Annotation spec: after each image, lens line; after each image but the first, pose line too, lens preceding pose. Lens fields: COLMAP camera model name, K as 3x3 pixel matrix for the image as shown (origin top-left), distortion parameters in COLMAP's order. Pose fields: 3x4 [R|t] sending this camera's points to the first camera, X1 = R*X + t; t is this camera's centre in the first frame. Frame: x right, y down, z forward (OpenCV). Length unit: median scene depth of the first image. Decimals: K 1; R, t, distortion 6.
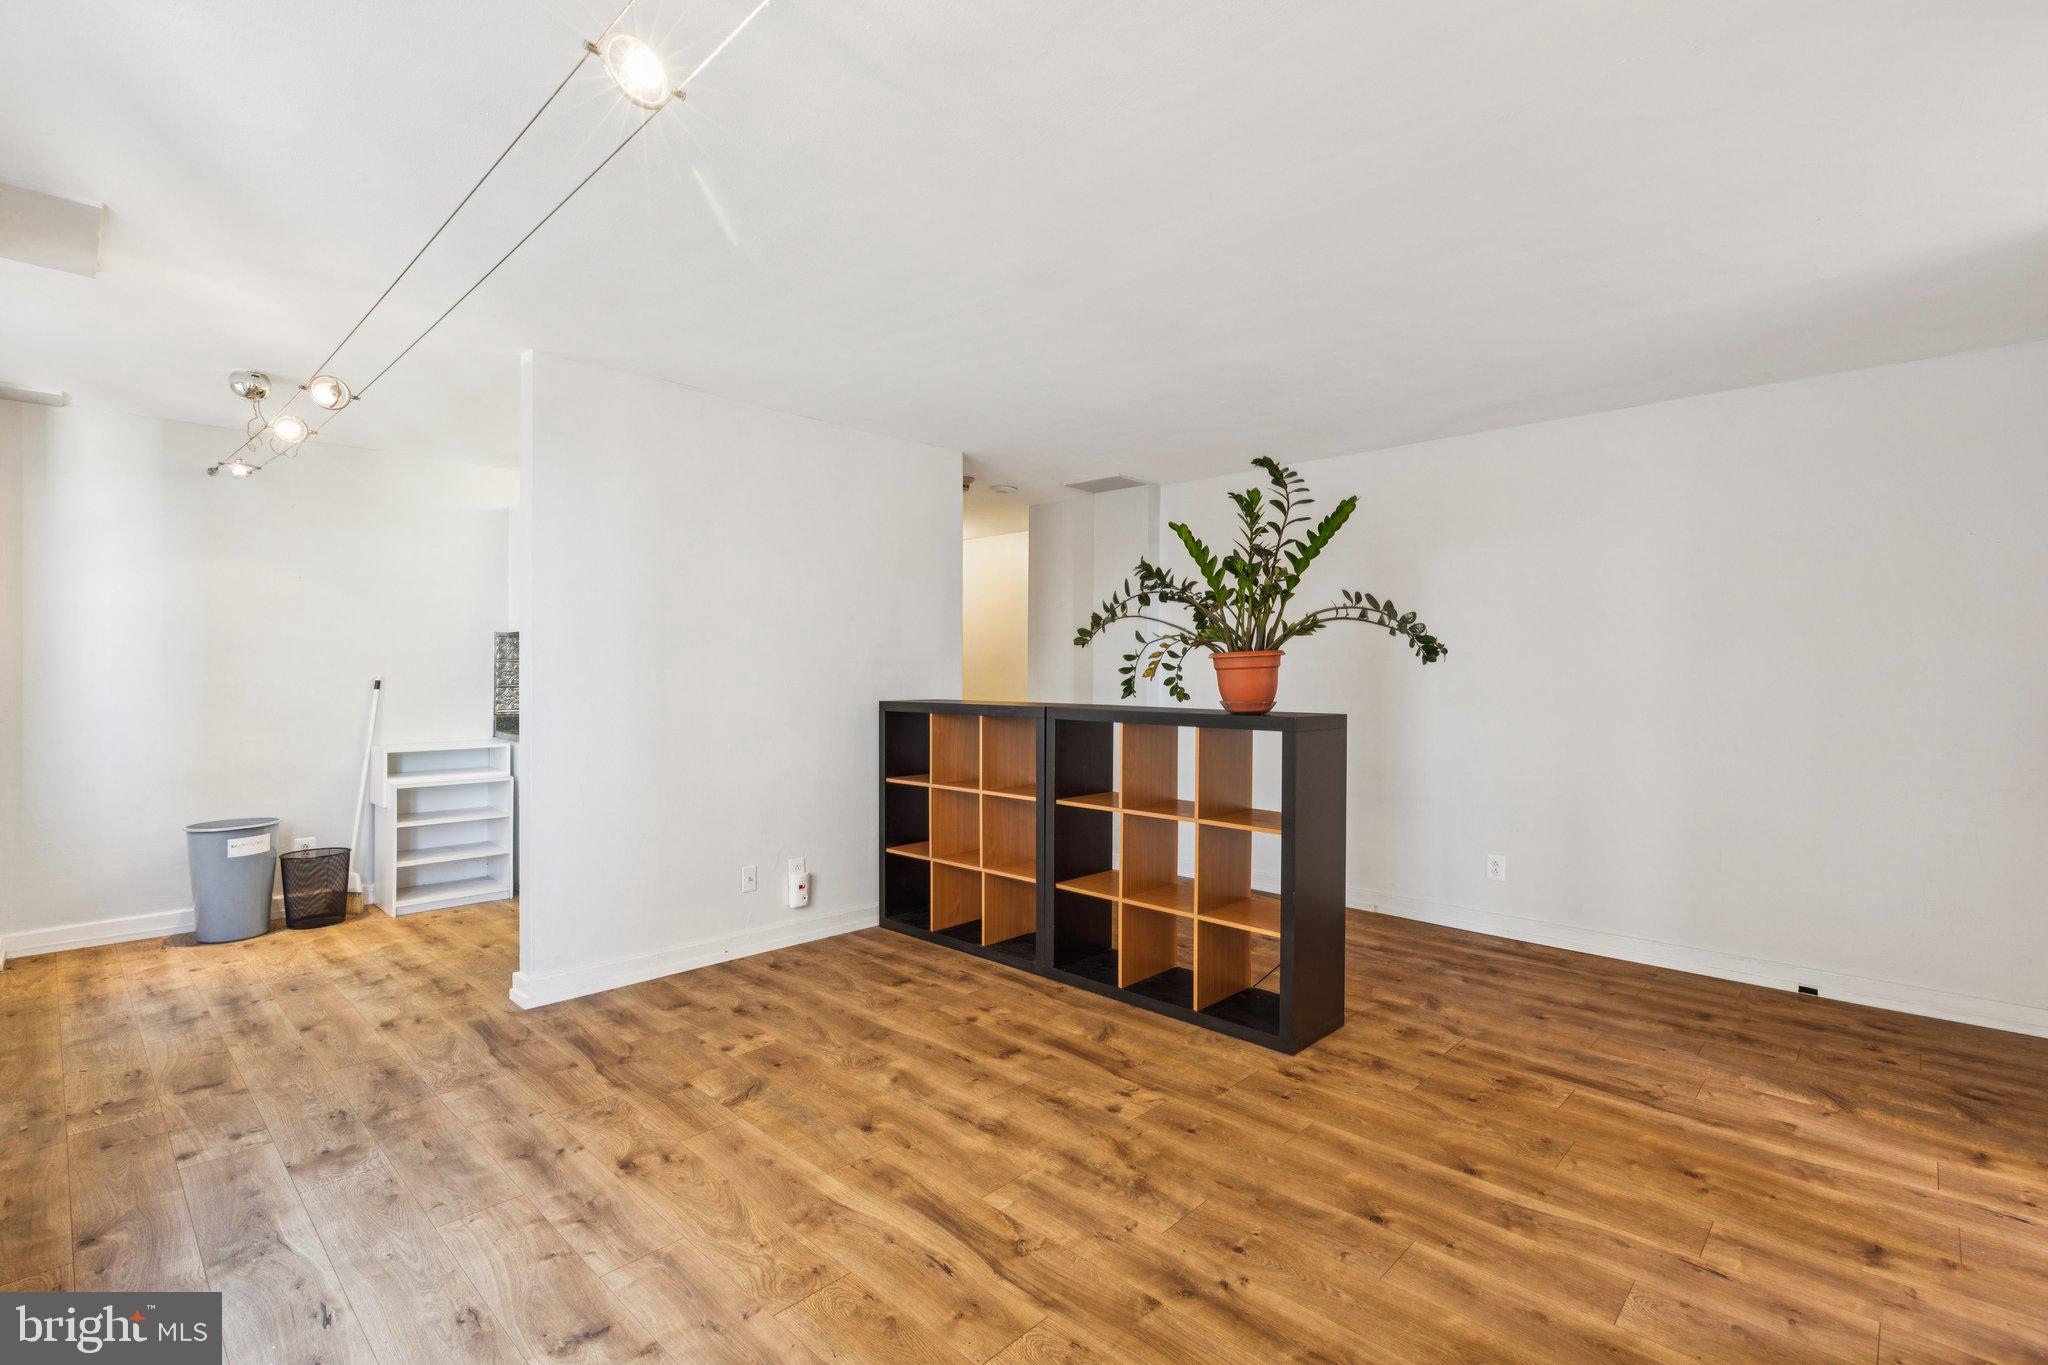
lens RADIAL K [[932.7, 0, 1024.0], [0, 932.7, 682.5], [0, 0, 1]] dist [0.018061, -0.000697]
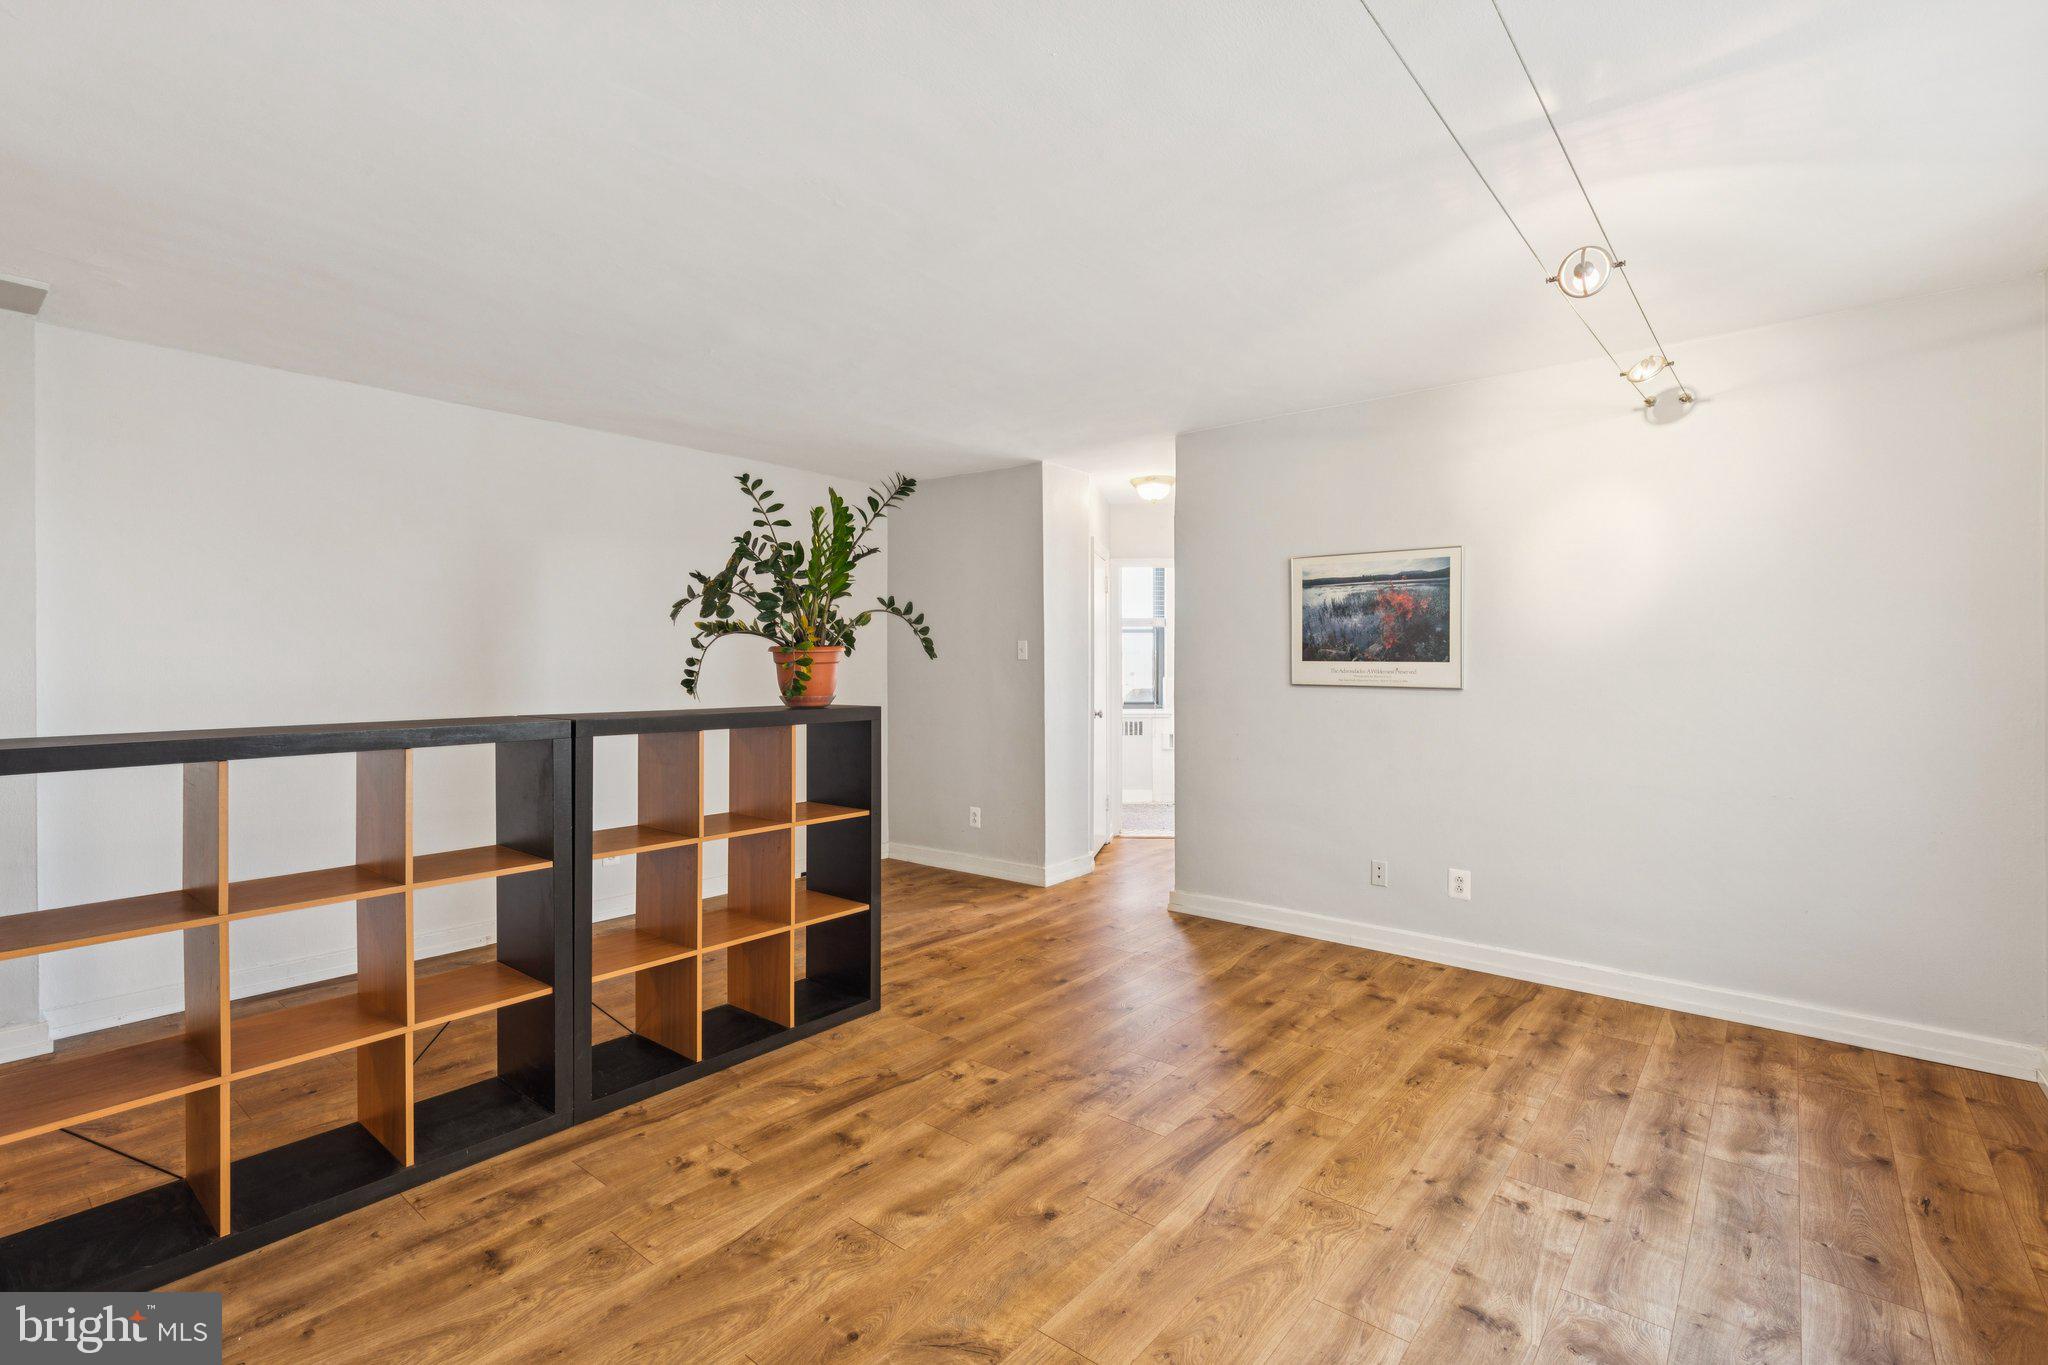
lens RADIAL K [[932.7, 0, 1024.0], [0, 932.7, 682.5], [0, 0, 1]] dist [0.018061, -0.000697]
pose [[-0.076246, -0.021212, 0.996863, -0.875204], [0.012408, 0.999676, 0.022221, -0.015523], [-0.997012, 0.014063, -0.075958, 0.955904]]
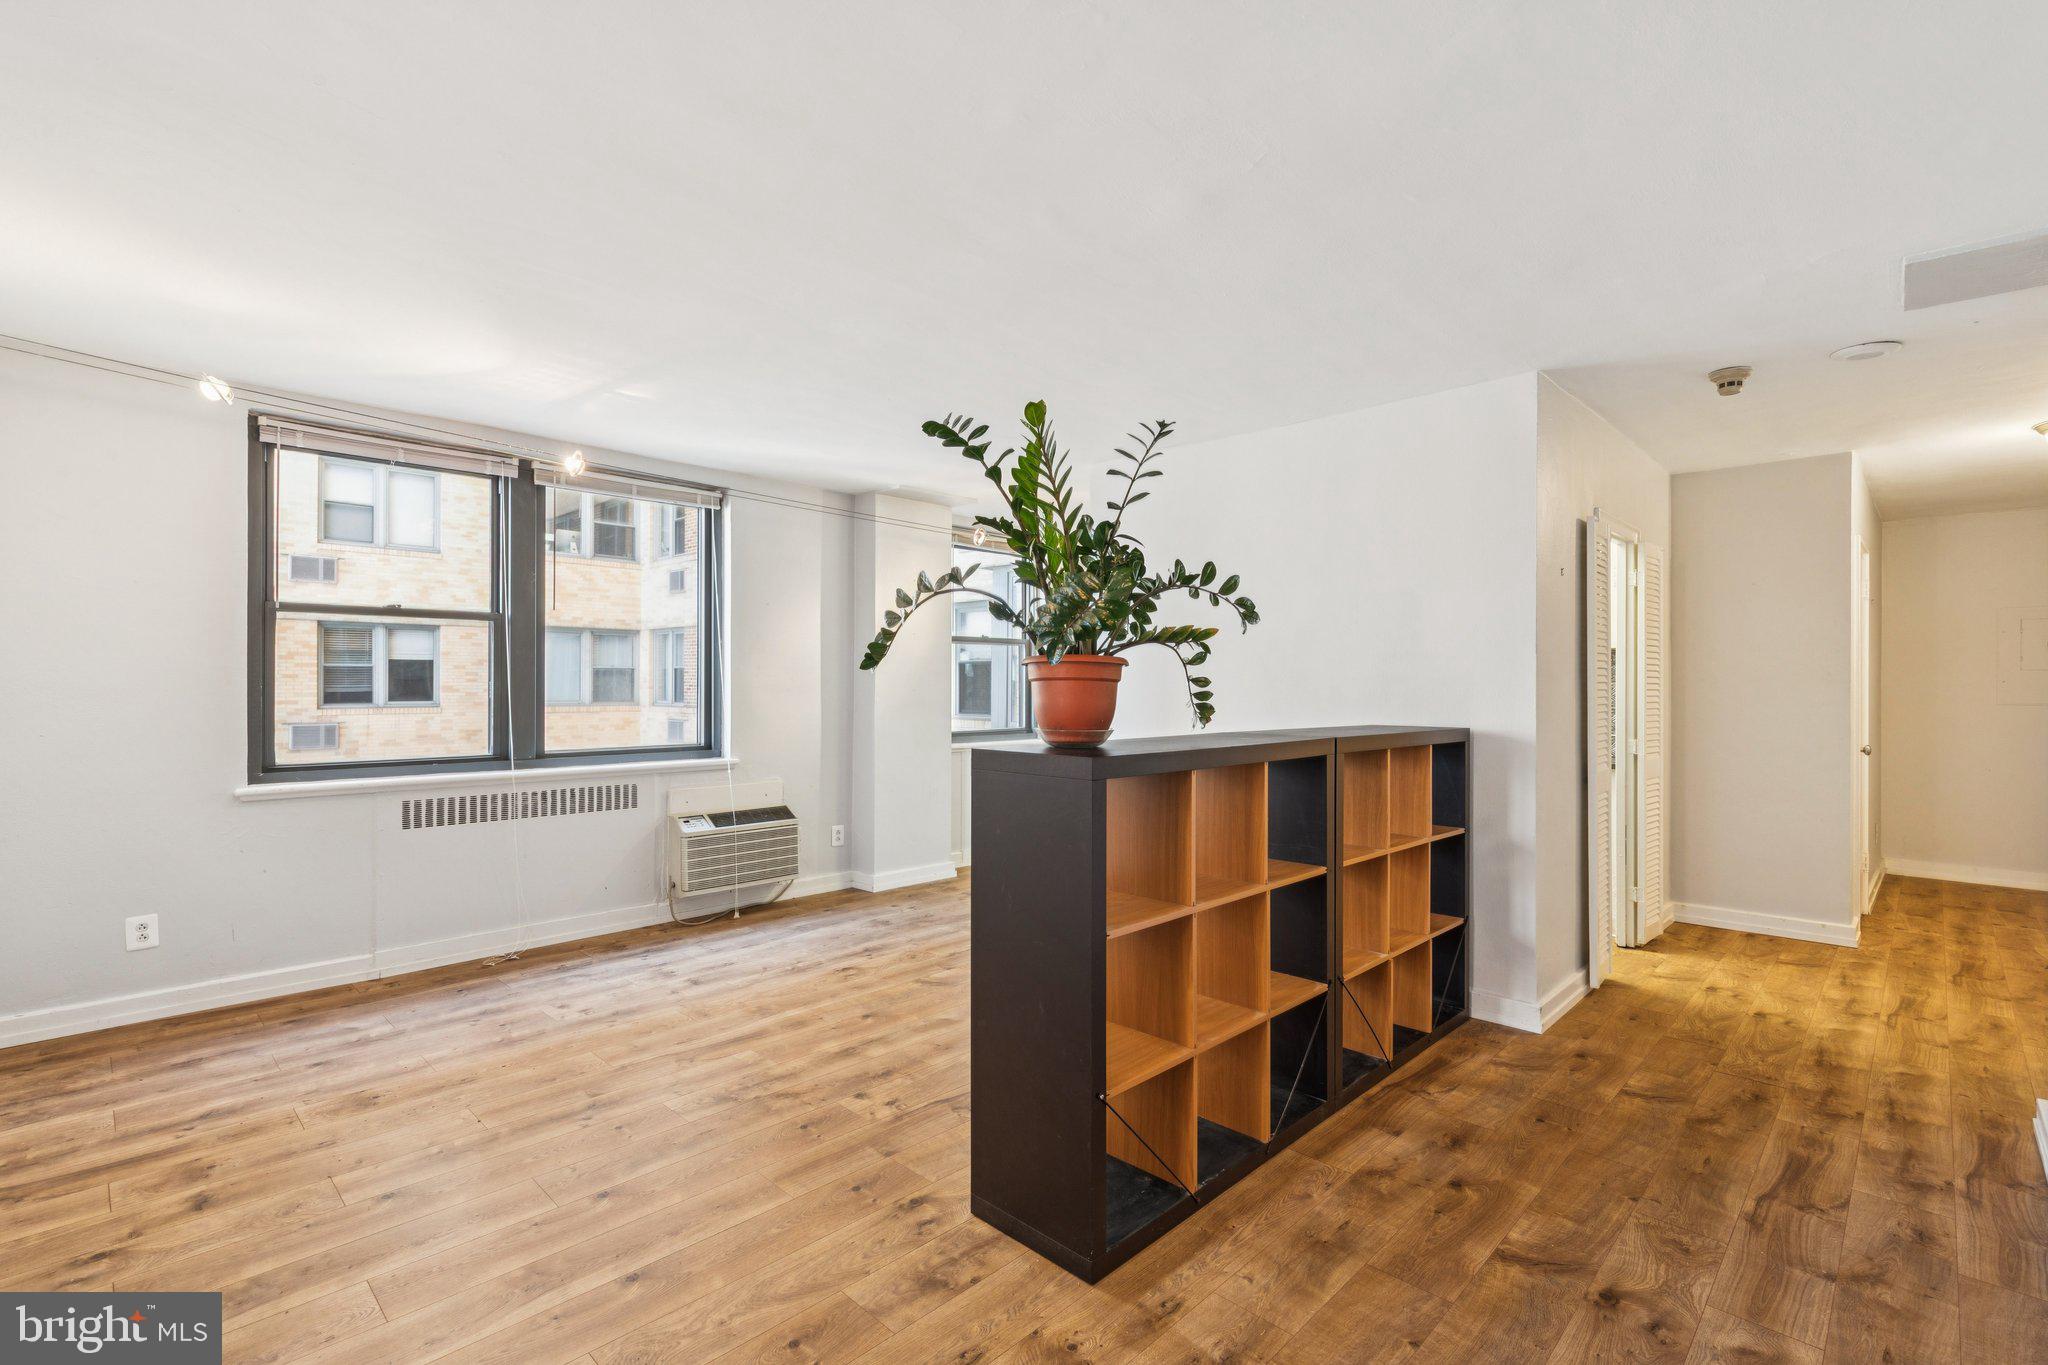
lens RADIAL K [[918.0, 0, 1024.0], [0, 918.0, 682.5], [0, 0, 1]] dist [0.020183, 0.000395]
pose [[-0.007249, -0.007080, -0.999949, 1.061648], [-0.012915, 0.999892, -0.006986, -0.010340], [0.999890, 0.012864, -0.007340, 1.095391]]
